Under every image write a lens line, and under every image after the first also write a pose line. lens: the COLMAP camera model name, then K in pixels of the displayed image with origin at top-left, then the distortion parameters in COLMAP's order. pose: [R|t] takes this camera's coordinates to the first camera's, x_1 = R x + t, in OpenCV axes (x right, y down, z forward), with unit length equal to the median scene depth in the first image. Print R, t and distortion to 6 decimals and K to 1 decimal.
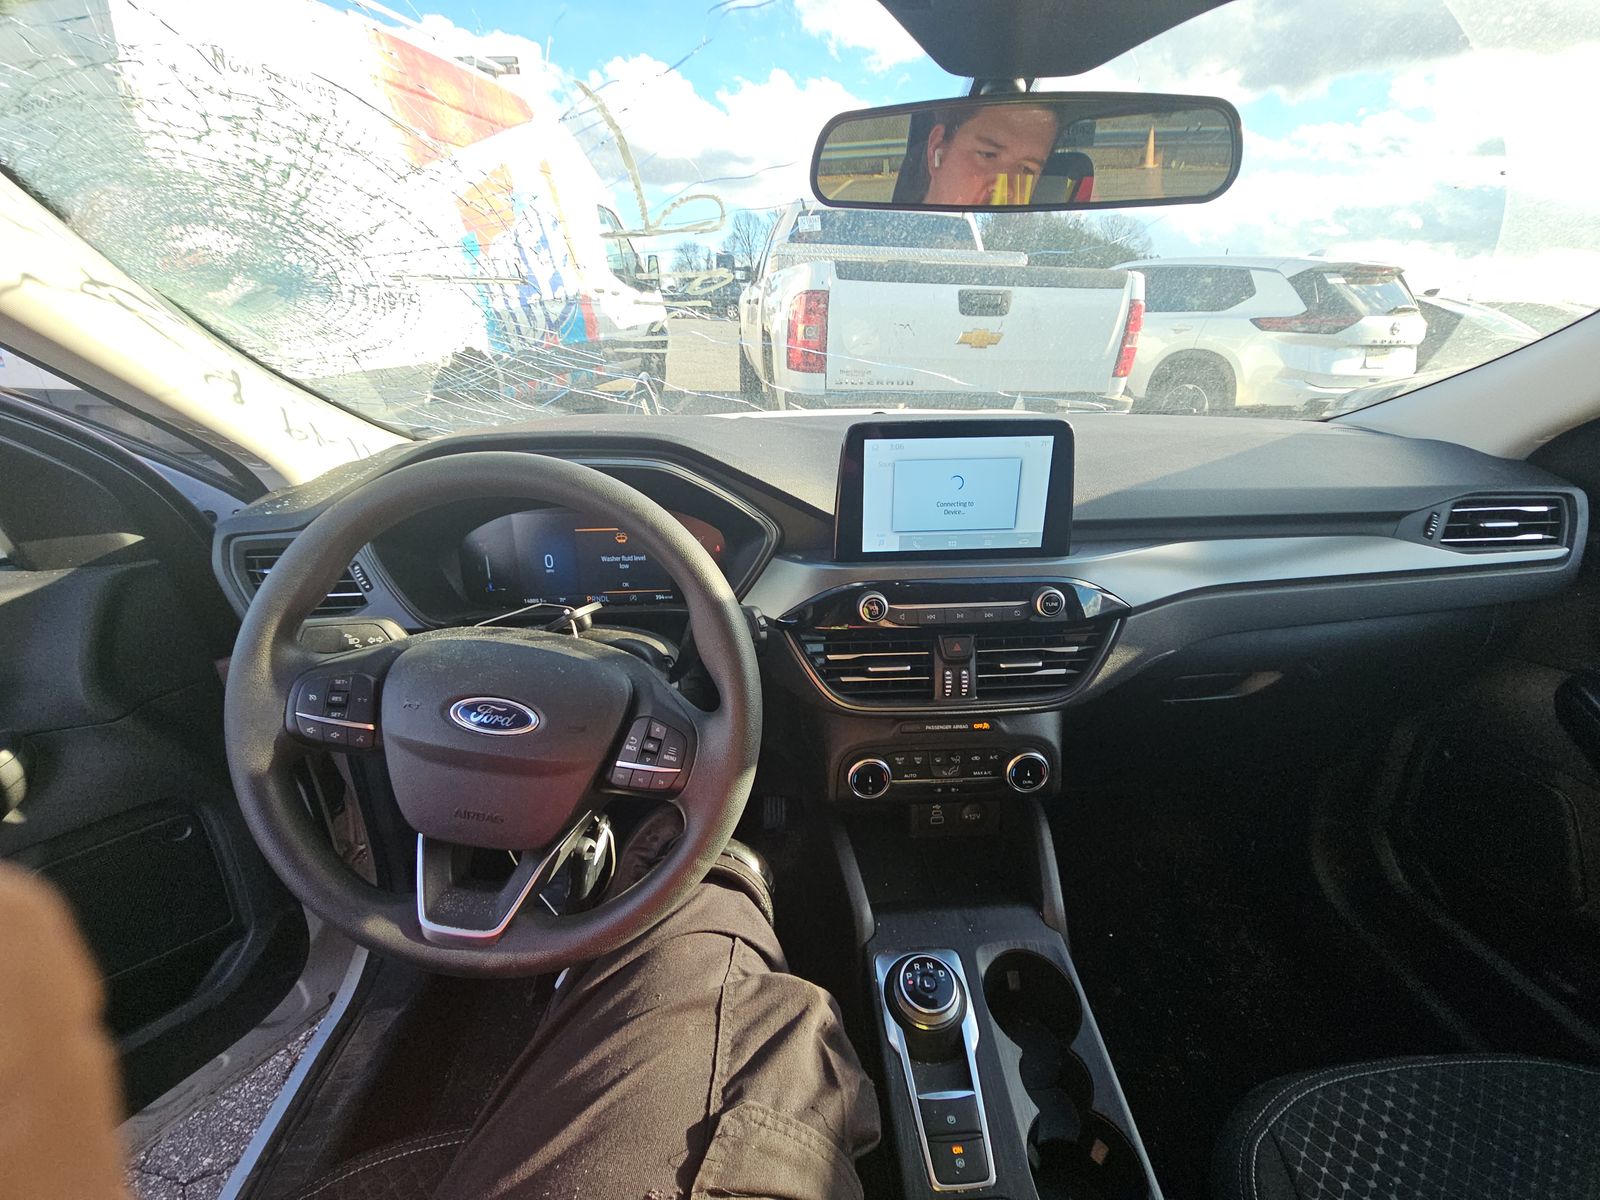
lens RADIAL K [[641.1, 0, 788.3], [0, 641.1, 610.3], [0, 0, 1]] dist [0.004013, -0.004357]
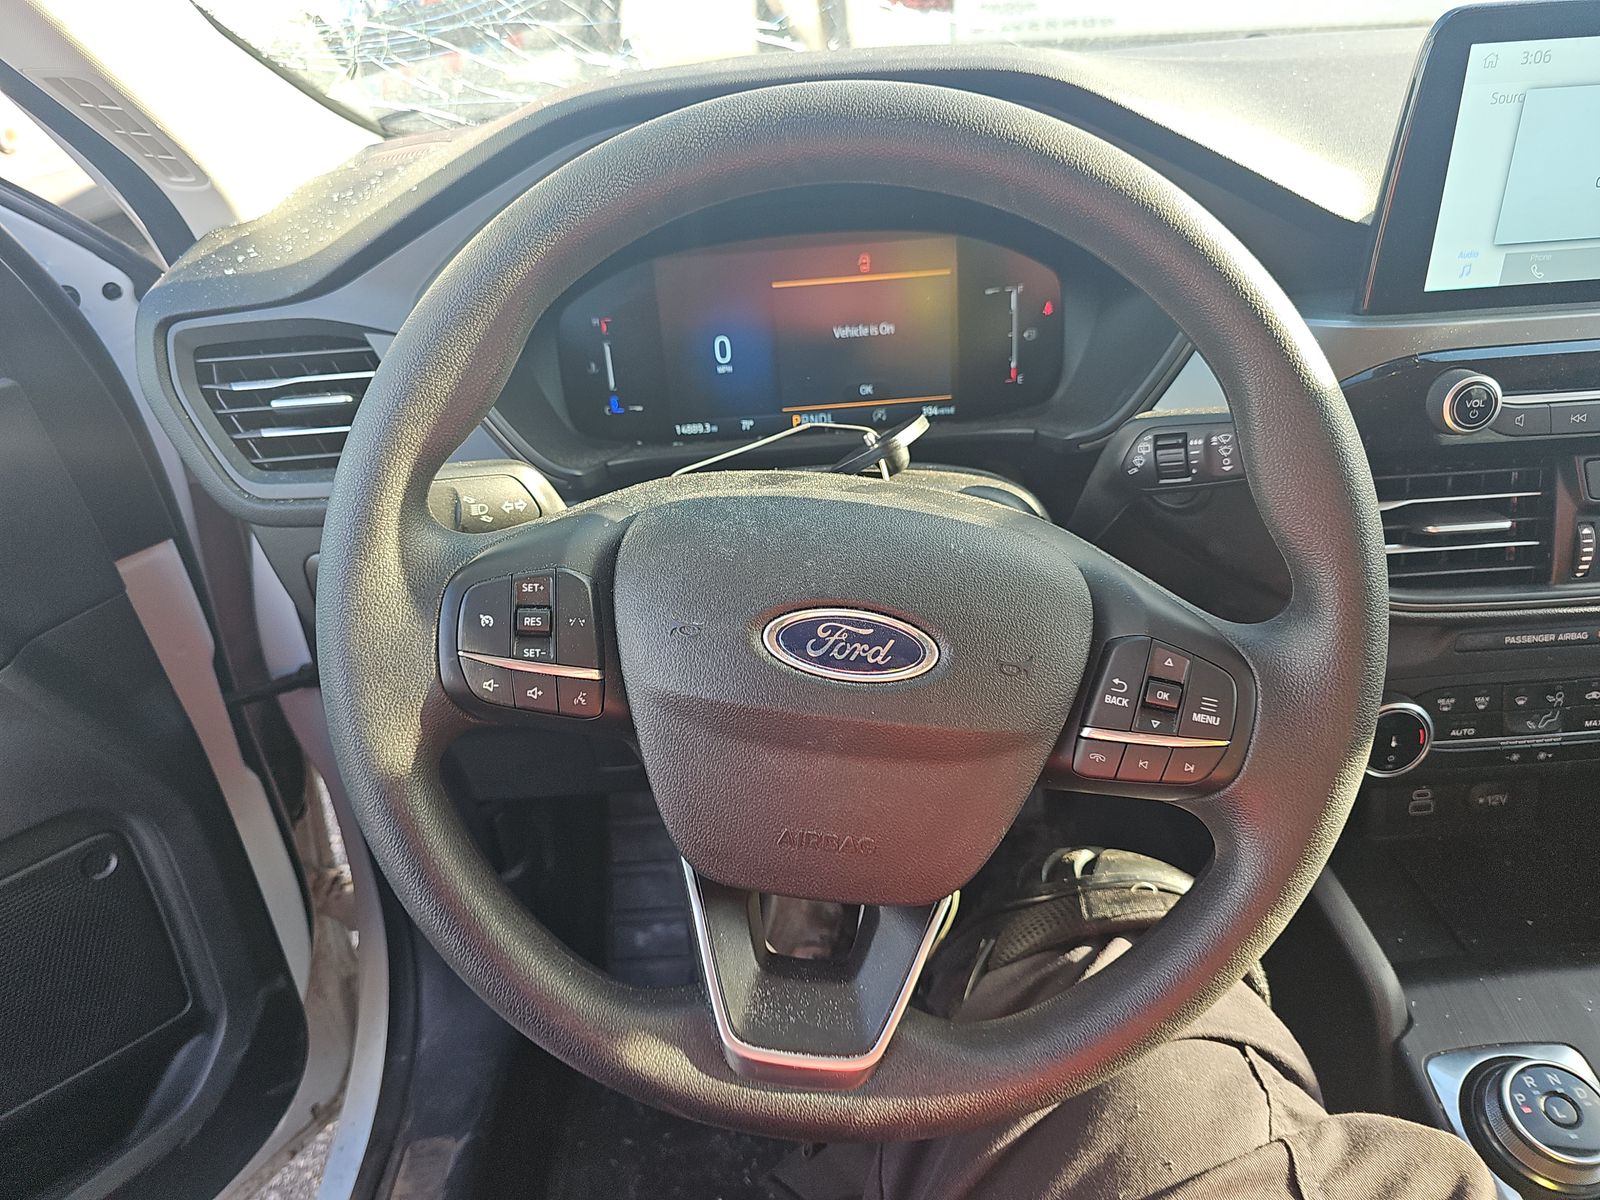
lens RADIAL K [[1063.9, 0, 802.2], [0, 1063.9, 583.3], [0, 0, 1]] dist [0.044307, -0.045792]
pose [[0.998184, -0.034915, -0.049090, -0.352895], [0.040632, 0.991852, 0.120745, 0.012630], [0.044475, -0.122521, 0.991469, 0.147557]]
